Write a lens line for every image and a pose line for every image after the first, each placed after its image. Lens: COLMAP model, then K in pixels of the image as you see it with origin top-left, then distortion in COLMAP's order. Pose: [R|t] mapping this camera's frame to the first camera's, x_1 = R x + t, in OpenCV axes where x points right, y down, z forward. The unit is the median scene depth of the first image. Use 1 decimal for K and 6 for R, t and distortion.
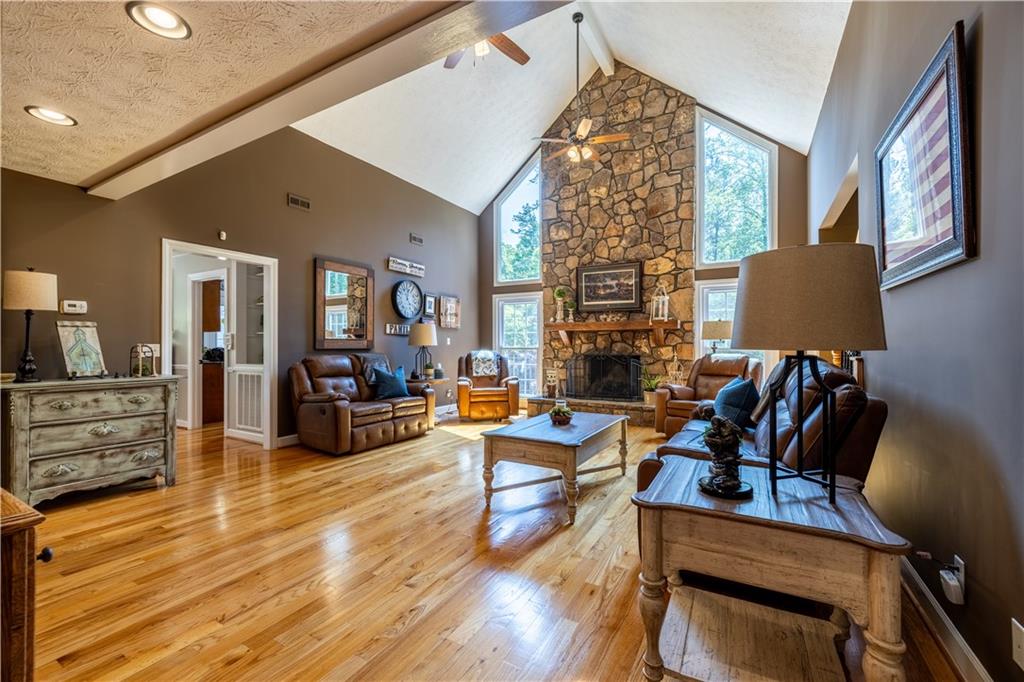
lens RADIAL K [[426.6, 0, 511.7], [0, 426.6, 344.1], [0, 0, 1]] dist [-0.001202, 0.001193]
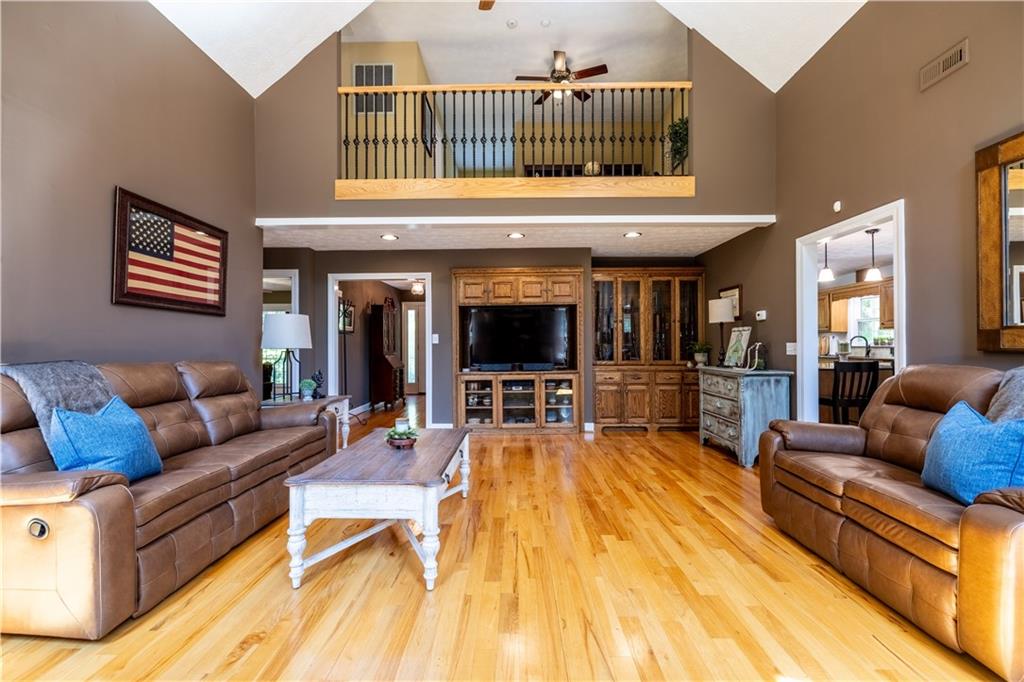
lens RADIAL K [[426.6, 0, 514.6], [0, 426.6, 342.2], [0, 0, 1]] dist [-0.001202, 0.001193]
pose [[-0.875983, -0.000205, -0.482342, 0.272228], [0.008694, 0.999831, -0.016214, 0.011017], [0.482263, -0.018397, -0.875833, 1.603221]]
